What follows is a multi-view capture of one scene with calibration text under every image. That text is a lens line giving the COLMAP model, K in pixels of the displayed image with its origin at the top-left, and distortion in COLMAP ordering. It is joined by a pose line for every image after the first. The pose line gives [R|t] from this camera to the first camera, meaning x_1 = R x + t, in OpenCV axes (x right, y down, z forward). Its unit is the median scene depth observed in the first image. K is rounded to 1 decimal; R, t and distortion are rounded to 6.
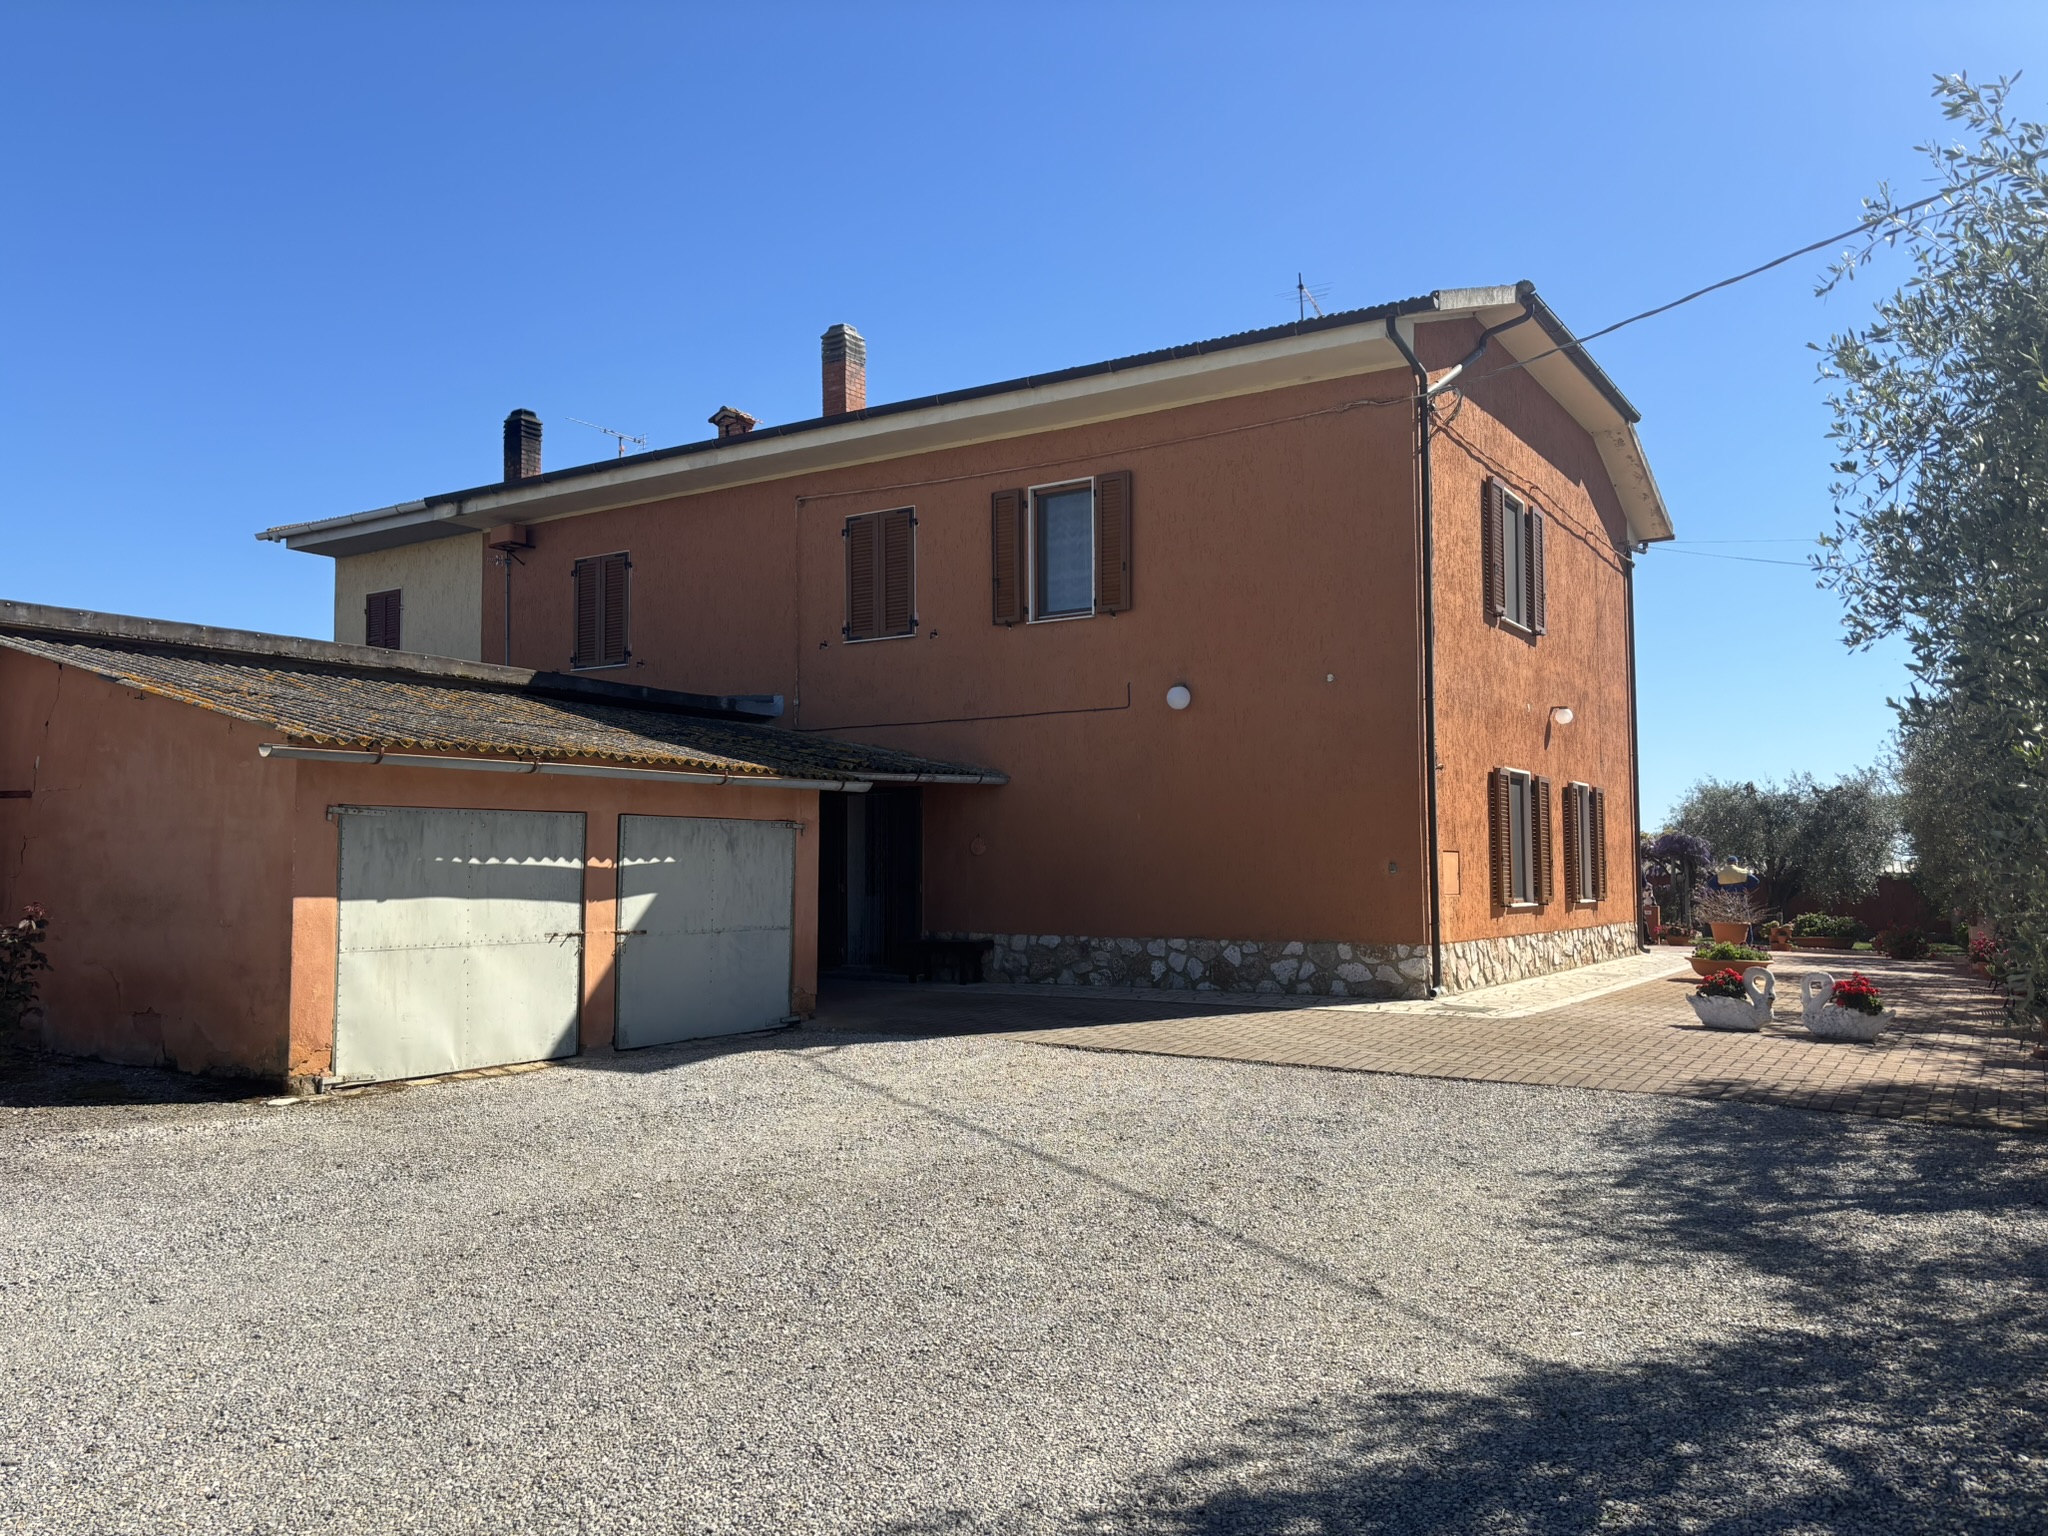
lens RADIAL K [[1559.1, 0, 1022.0], [0, 1559.1, 774.4], [0, 0, 1]] dist [0.072874, -0.088384]
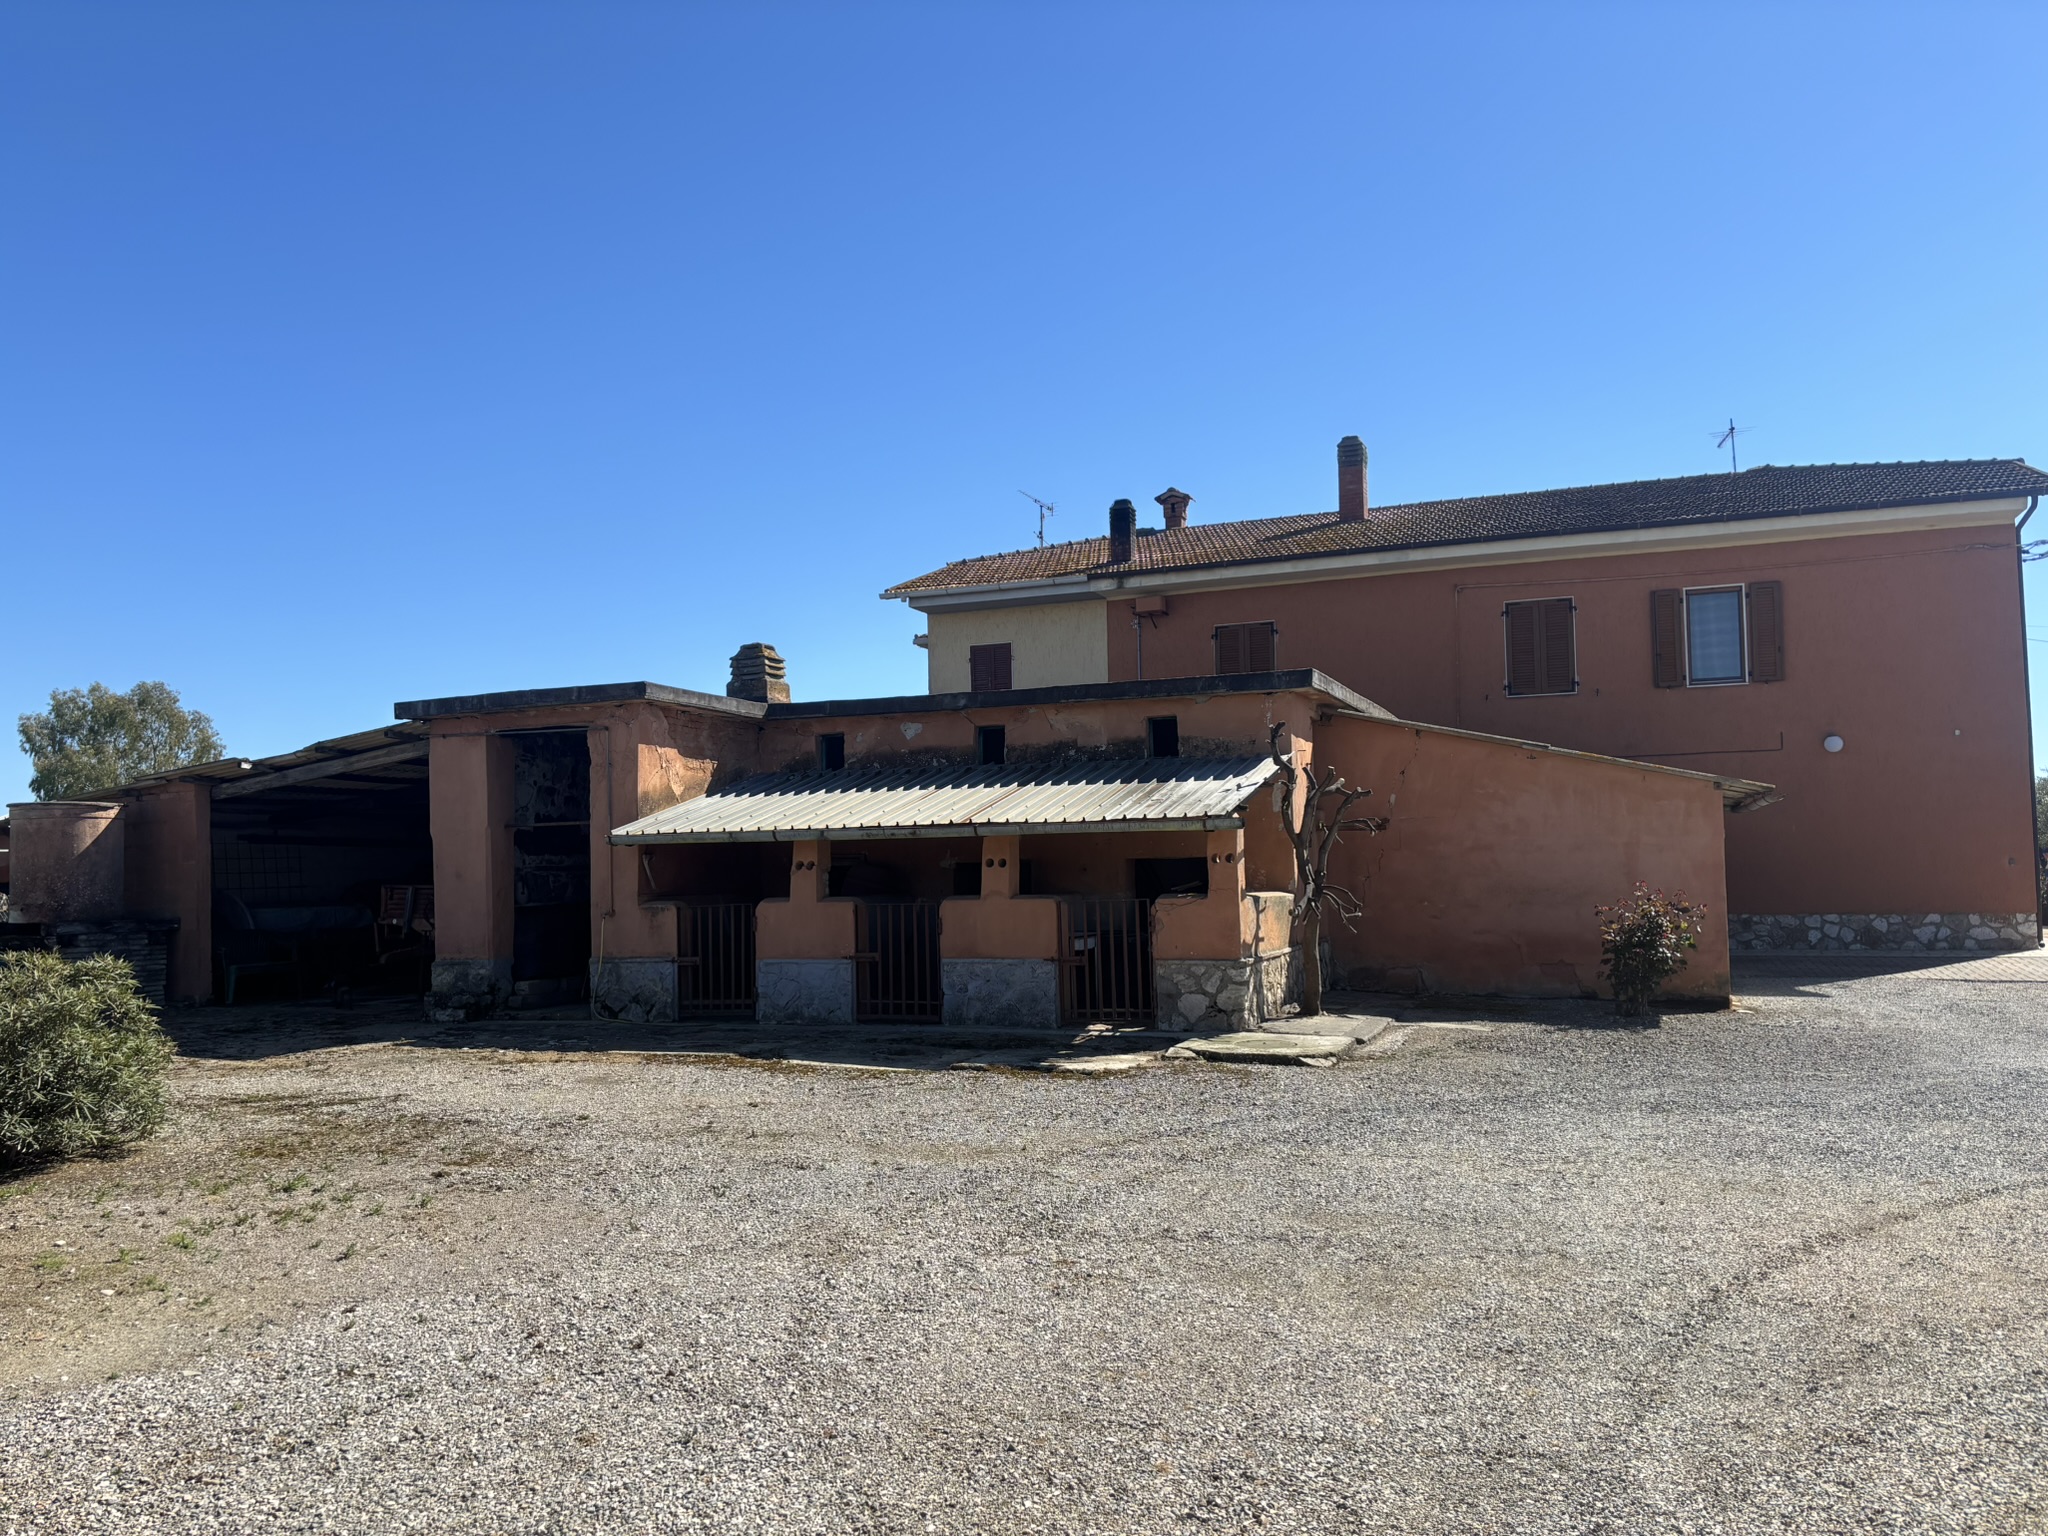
lens RADIAL K [[1559.1, 0, 1022.0], [0, 1559.1, 774.4], [0, 0, 1]] dist [0.072874, -0.088384]
pose [[0.982109, -0.002314, 0.188297, -0.857309], [0.002640, 0.999995, -0.001479, -0.020308], [-0.188292, 0.001950, 0.982111, -0.256867]]
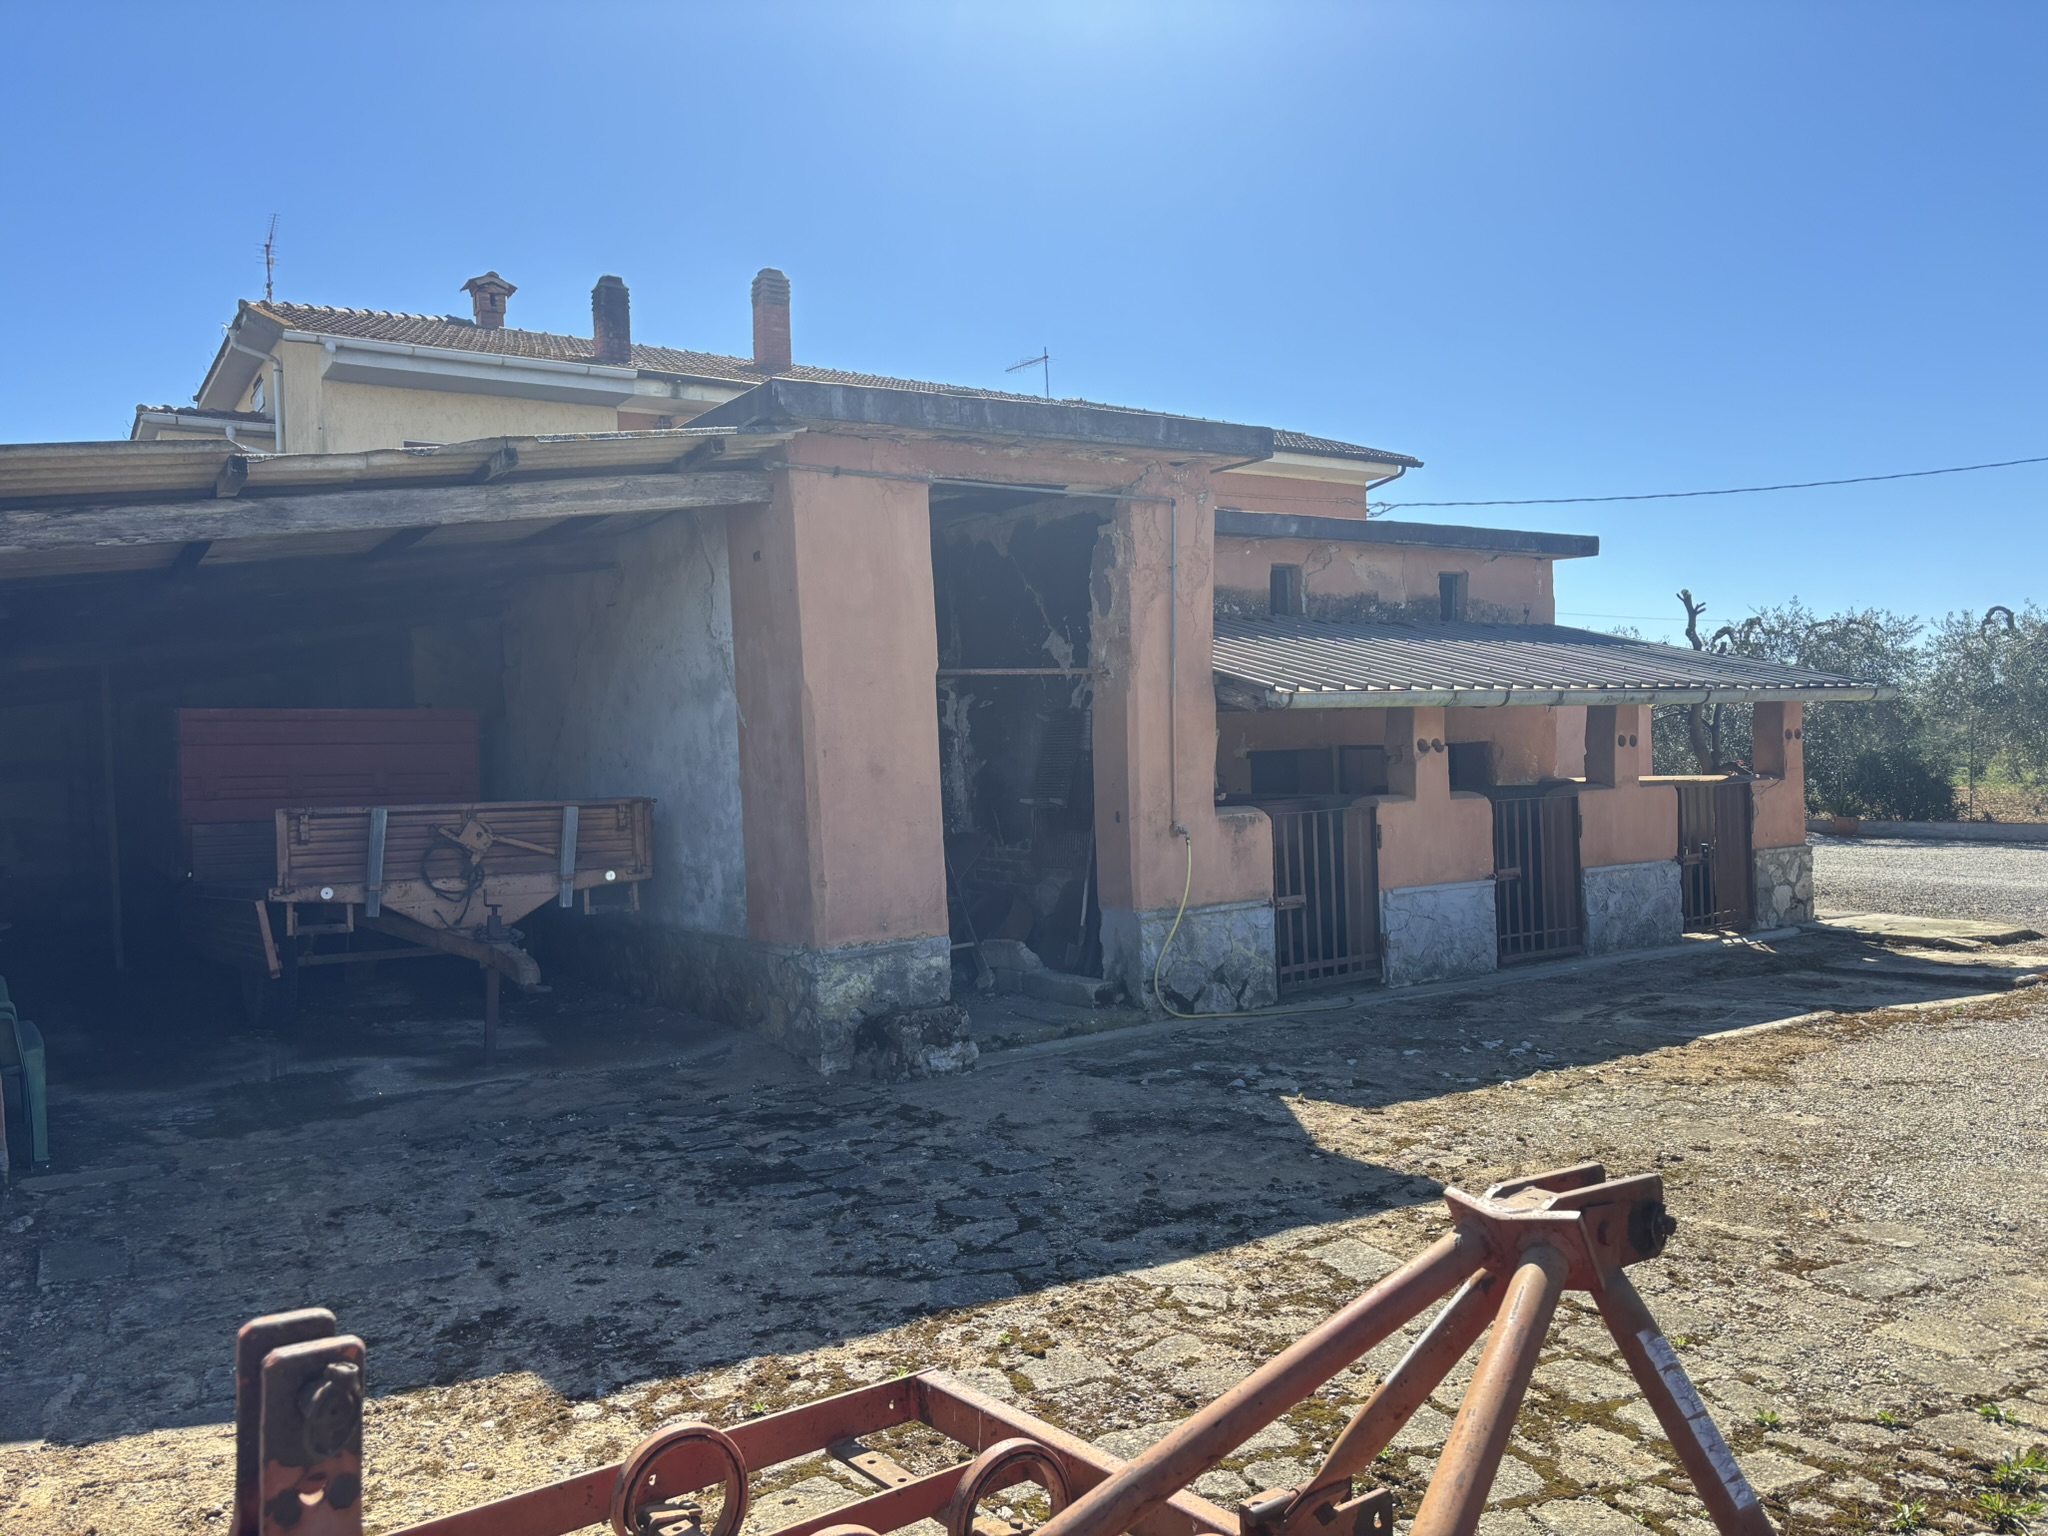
lens RADIAL K [[1559.1, 0, 1022.0], [0, 1559.1, 774.4], [0, 0, 1]] dist [0.072874, -0.088384]
pose [[0.418156, -0.019040, 0.908175, -1.425108], [-0.022561, 0.999254, 0.031338, 0.026373], [-0.908095, -0.033594, 0.417415, 0.540510]]
